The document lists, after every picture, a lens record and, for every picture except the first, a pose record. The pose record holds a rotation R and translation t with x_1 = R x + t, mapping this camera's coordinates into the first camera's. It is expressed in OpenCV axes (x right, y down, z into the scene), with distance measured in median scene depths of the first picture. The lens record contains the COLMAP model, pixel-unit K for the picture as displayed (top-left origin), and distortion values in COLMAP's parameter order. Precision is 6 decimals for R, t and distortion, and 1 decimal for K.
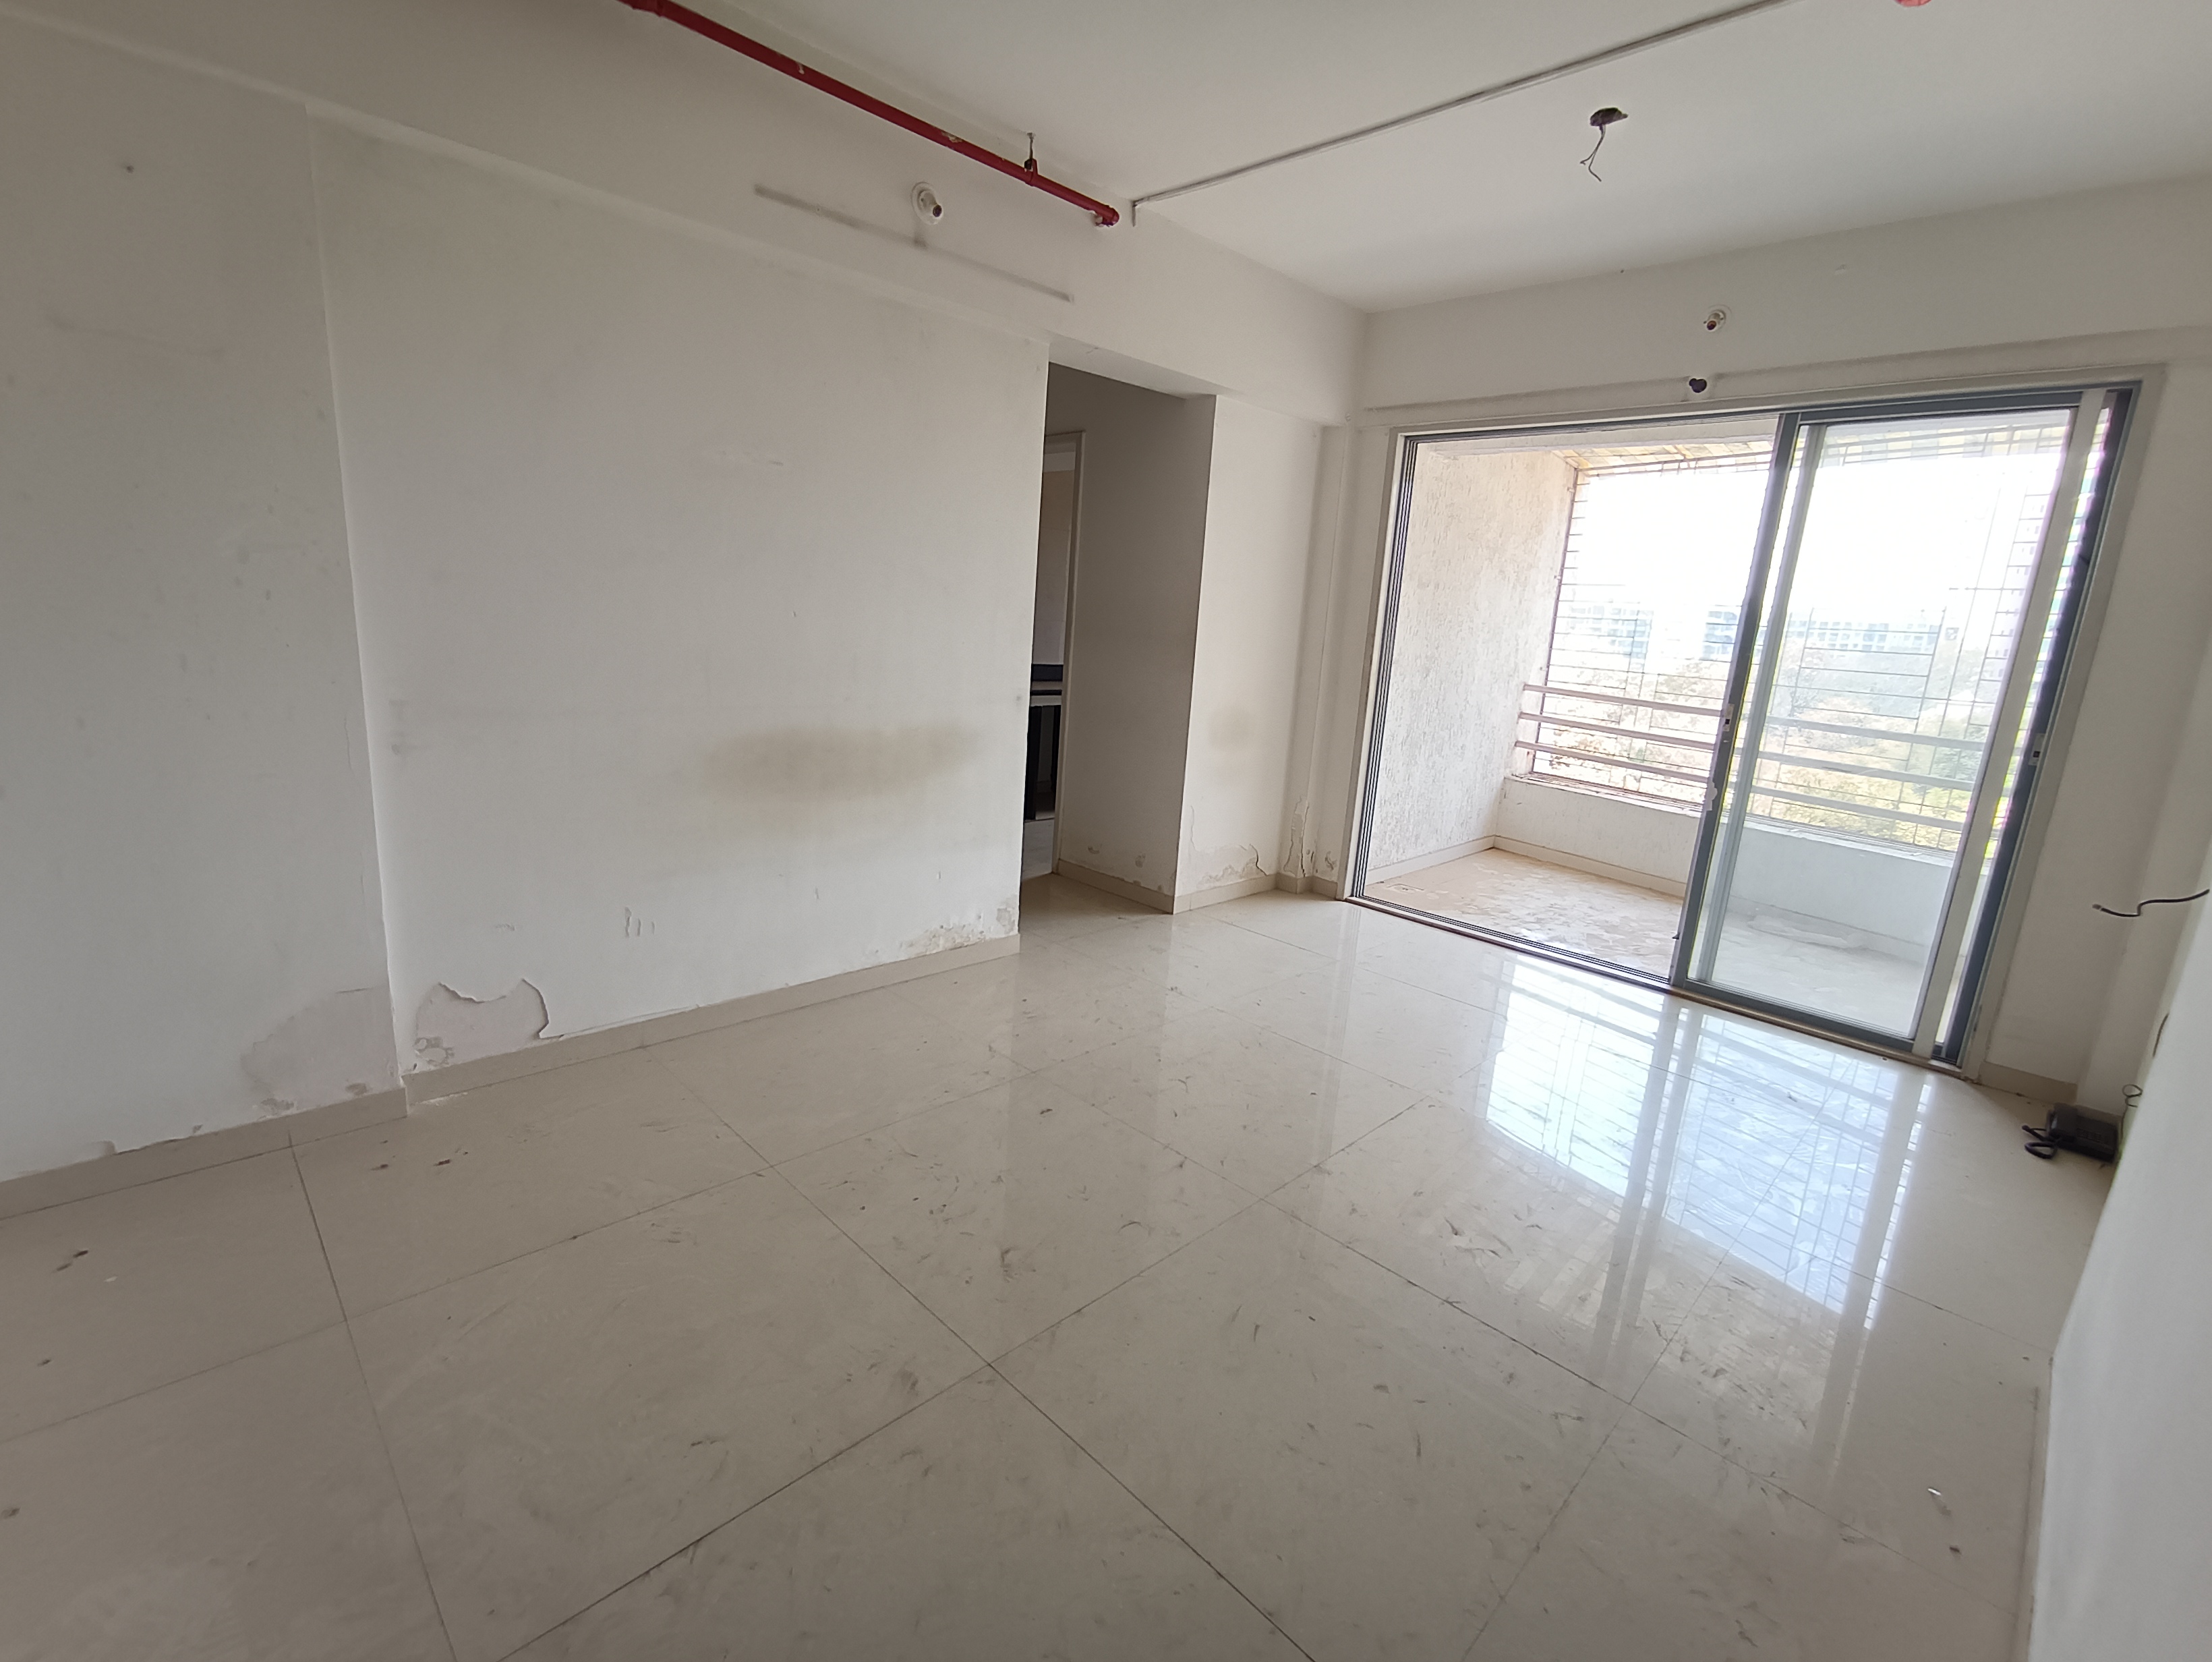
lens RADIAL K [[987.2, 0, 1110.4], [0, 987.2, 830.4], [0, 0, 1]] dist [-0.004980, -0.001095]
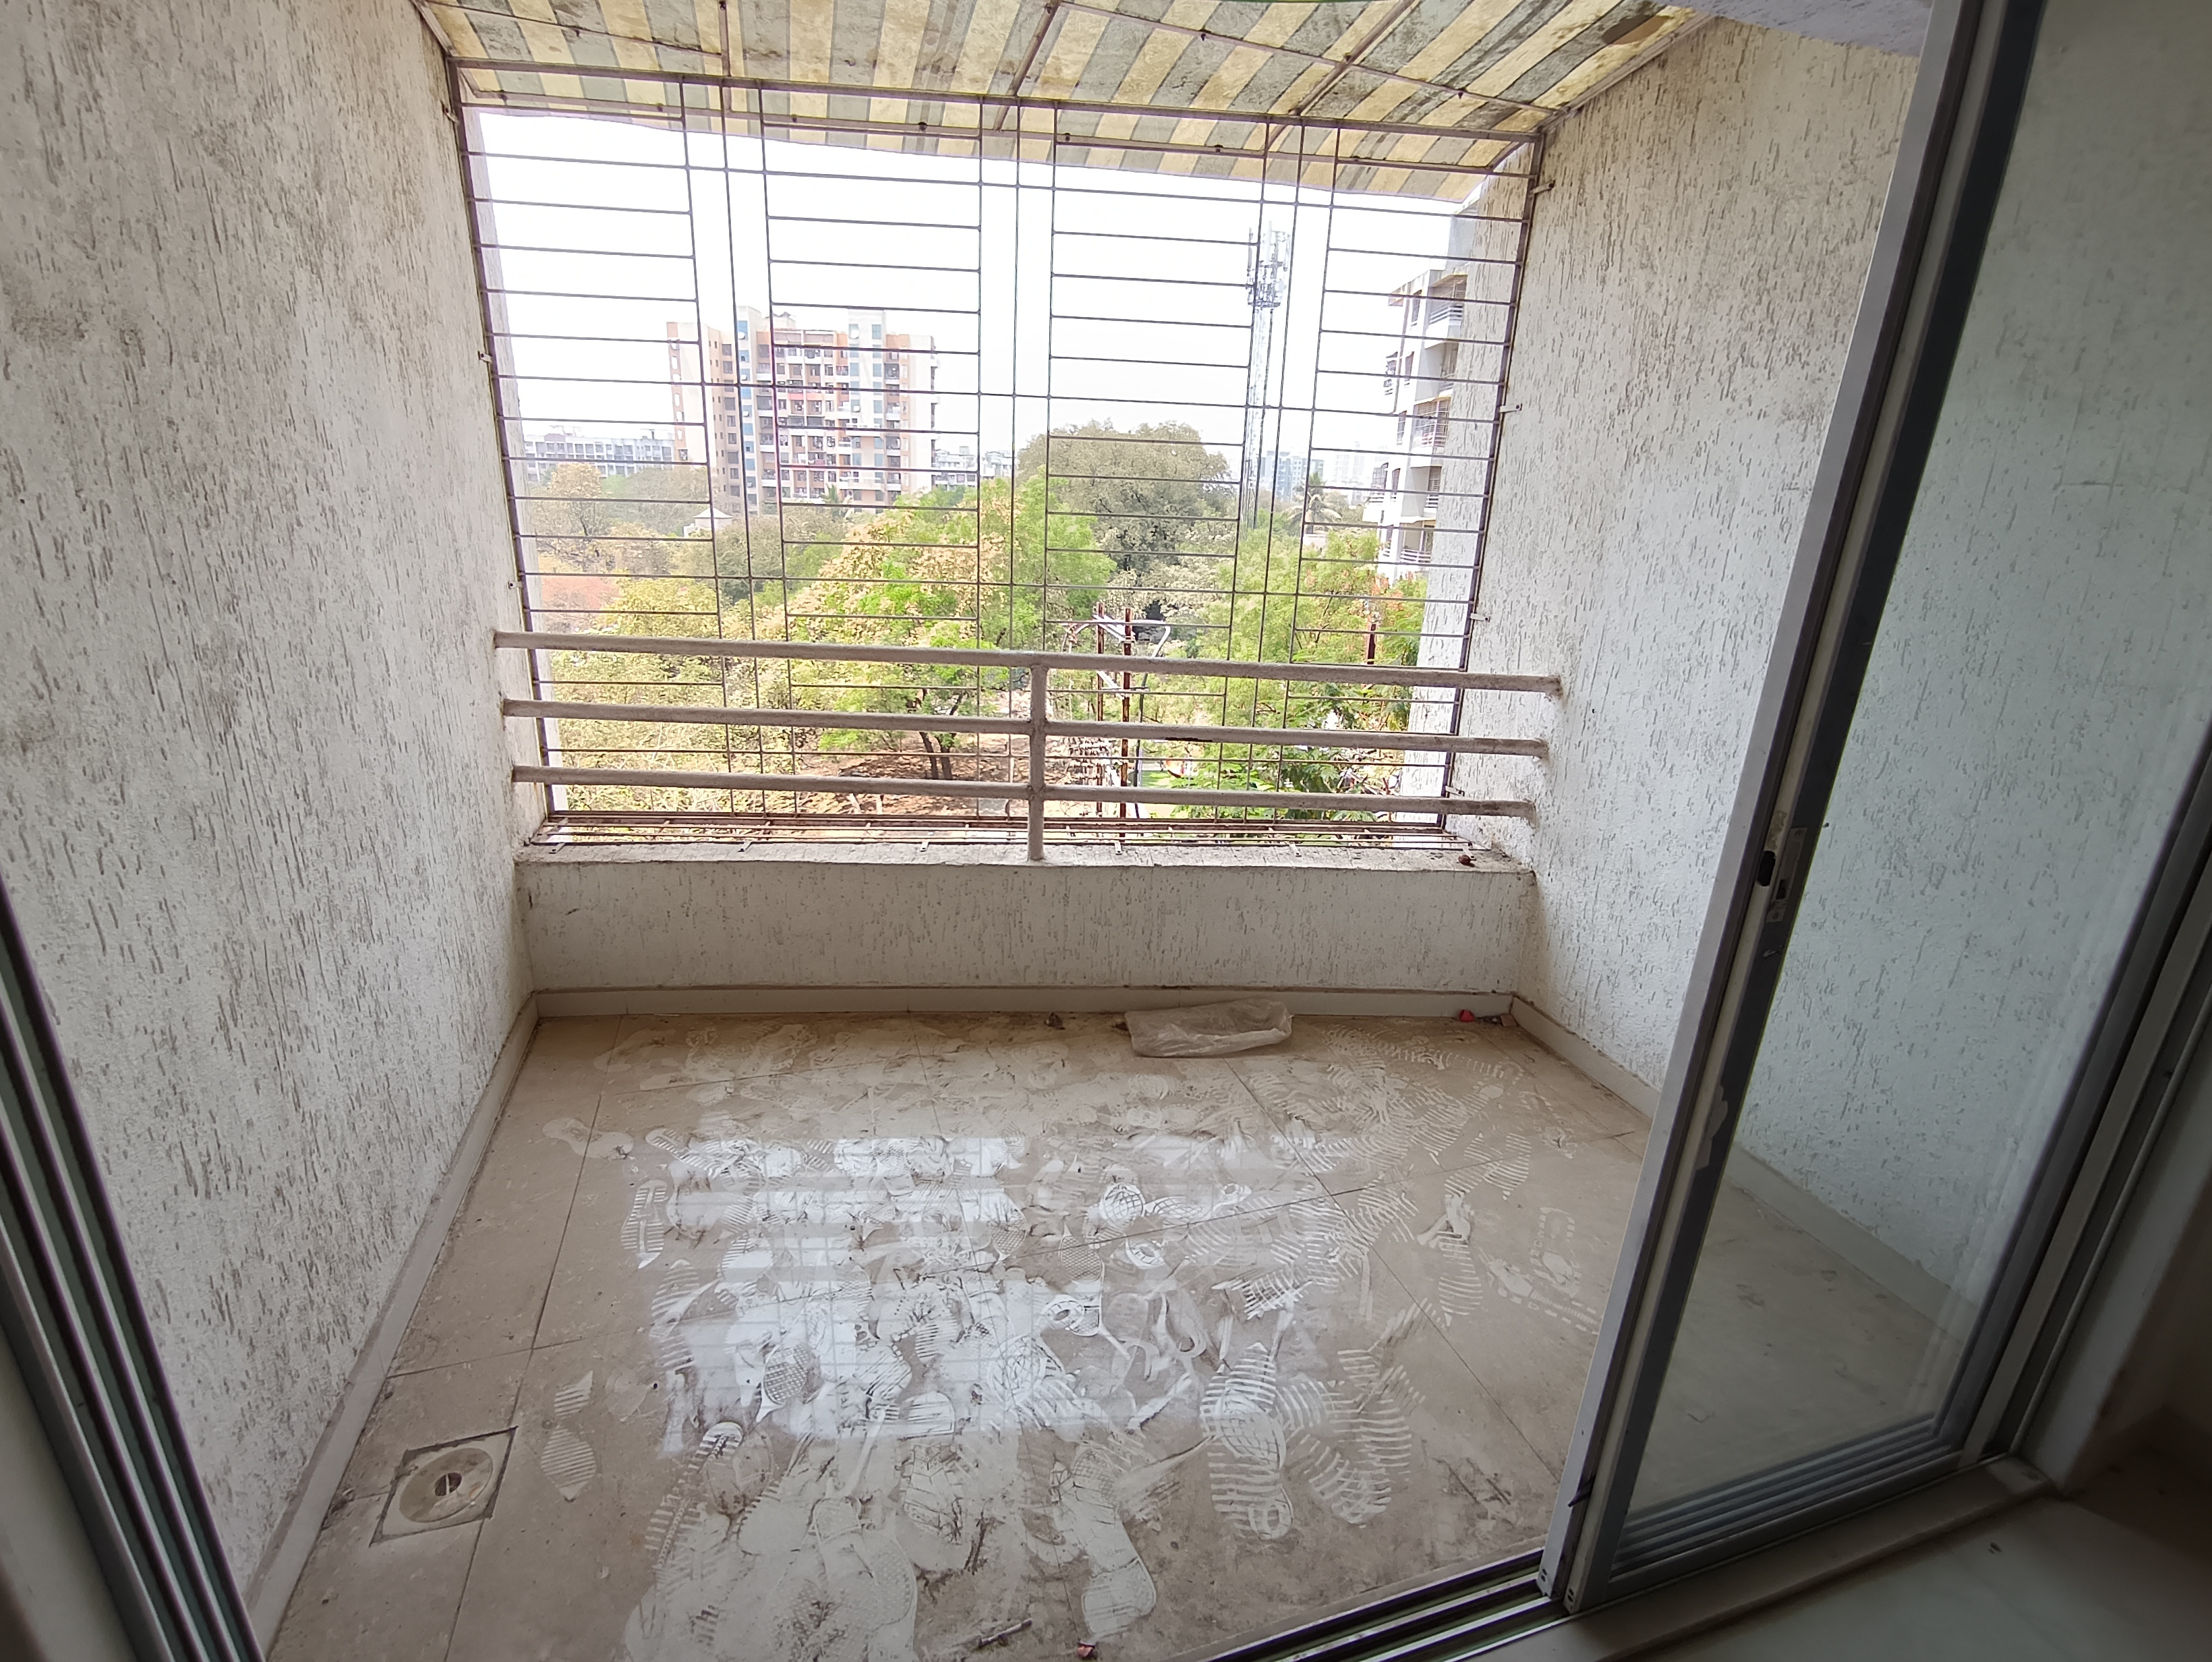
lens RADIAL K [[987.2, 0, 1121.4], [0, 987.2, 830.1], [0, 0, 1]] dist [-0.004980, -0.001095]
pose [[0.460016, -0.314709, 0.830267, 0.214369], [0.171803, 0.948957, 0.264509, -0.161684], [-0.871131, 0.020964, 0.490603, 0.696052]]
